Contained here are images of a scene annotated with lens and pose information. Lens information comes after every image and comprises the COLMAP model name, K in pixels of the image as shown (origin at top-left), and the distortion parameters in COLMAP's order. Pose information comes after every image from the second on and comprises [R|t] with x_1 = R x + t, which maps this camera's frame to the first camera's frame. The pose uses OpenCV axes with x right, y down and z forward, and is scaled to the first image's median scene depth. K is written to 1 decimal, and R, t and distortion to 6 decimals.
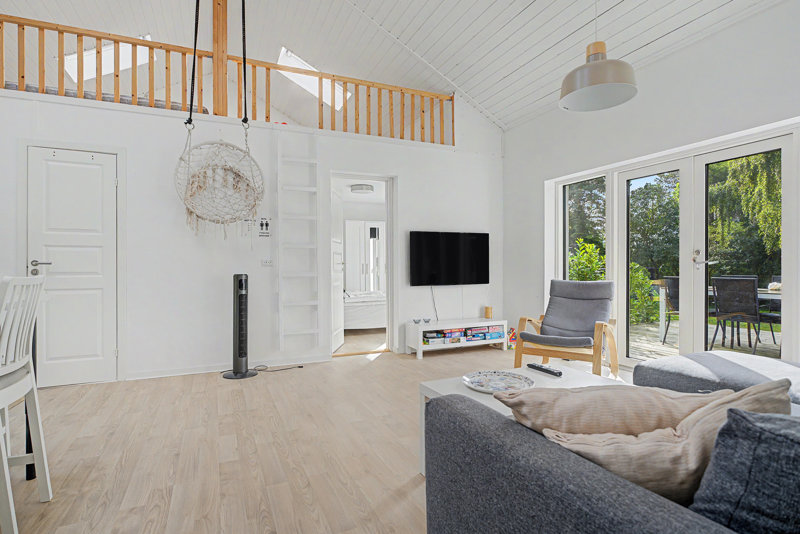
lens RADIAL K [[407.7, 0, 397.7], [0, 407.7, 269.0], [0, 0, 1]] dist [-0.000970, -0.000159]
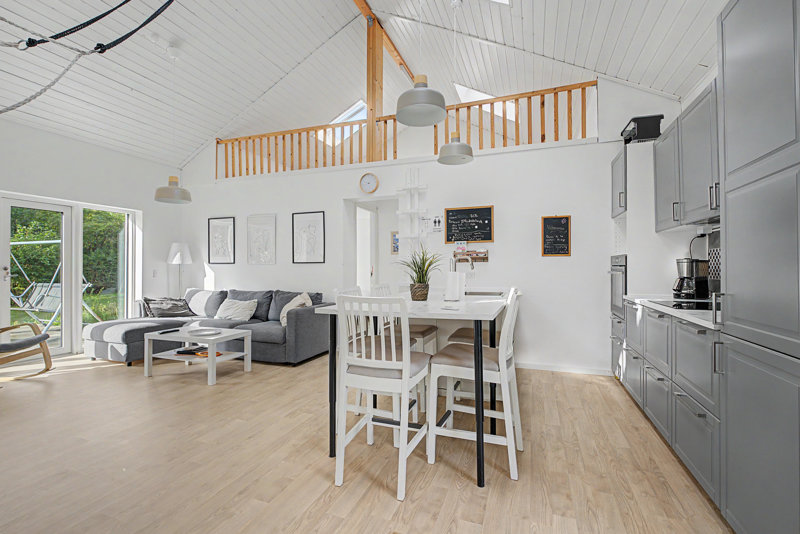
lens RADIAL K [[363.7, 0, 394.7], [0, 363.7, 268.1], [0, 0, 1]] dist [-0.000259, 0.000167]
pose [[-0.714566, 0.008005, 0.699522, -1.815642], [0.003924, 0.999965, -0.007434, -0.041077], [-0.699557, -0.002567, -0.714572, 1.666202]]
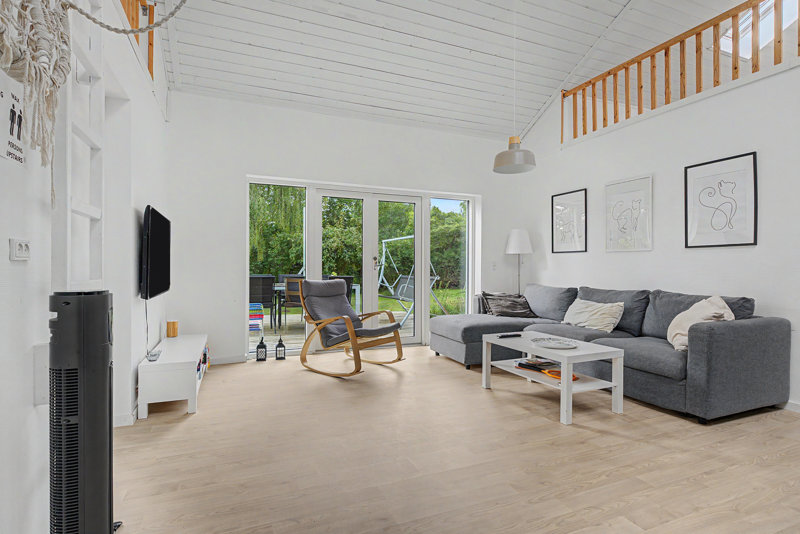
lens RADIAL K [[402.3, 0, 391.6], [0, 402.3, 265.3], [0, 0, 1]] dist [0.005059, -0.000743]
pose [[0.033539, 0.011635, 0.999370, -1.291605], [-0.003528, 0.999927, -0.011523, 0.005763], [-0.999431, -0.003139, 0.033578, 1.555290]]
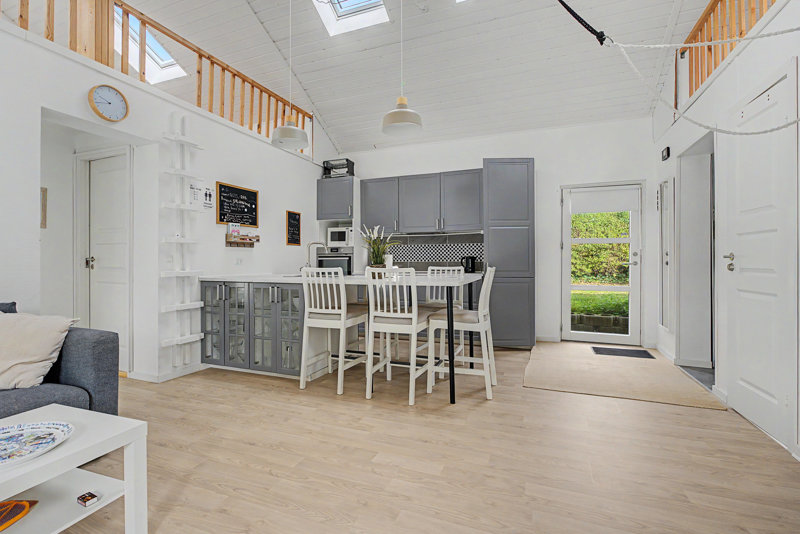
lens RADIAL K [[368.3, 0, 399.4], [0, 368.3, 263.7], [0, 0, 1]] dist [-0.008504, -0.000274]
pose [[-0.711912, 0.009026, -0.702211, 0.195326], [0.003295, 0.999949, 0.009513, -0.016746], [0.702261, 0.004459, -0.711906, 1.845117]]
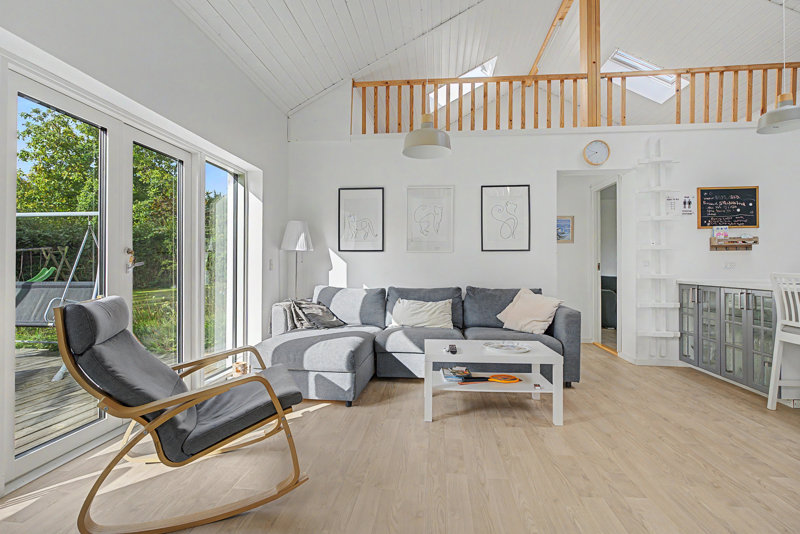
lens RADIAL K [[393.1, 0, 395.2], [0, 393.1, 262.0], [0, 0, 1]] dist [-0.001783, 0.001065]
pose [[-0.865617, 0.008707, 0.500631, -0.117849], [0.003867, 0.999935, -0.010704, -0.016410], [-0.500692, -0.007330, -0.865595, 2.430231]]
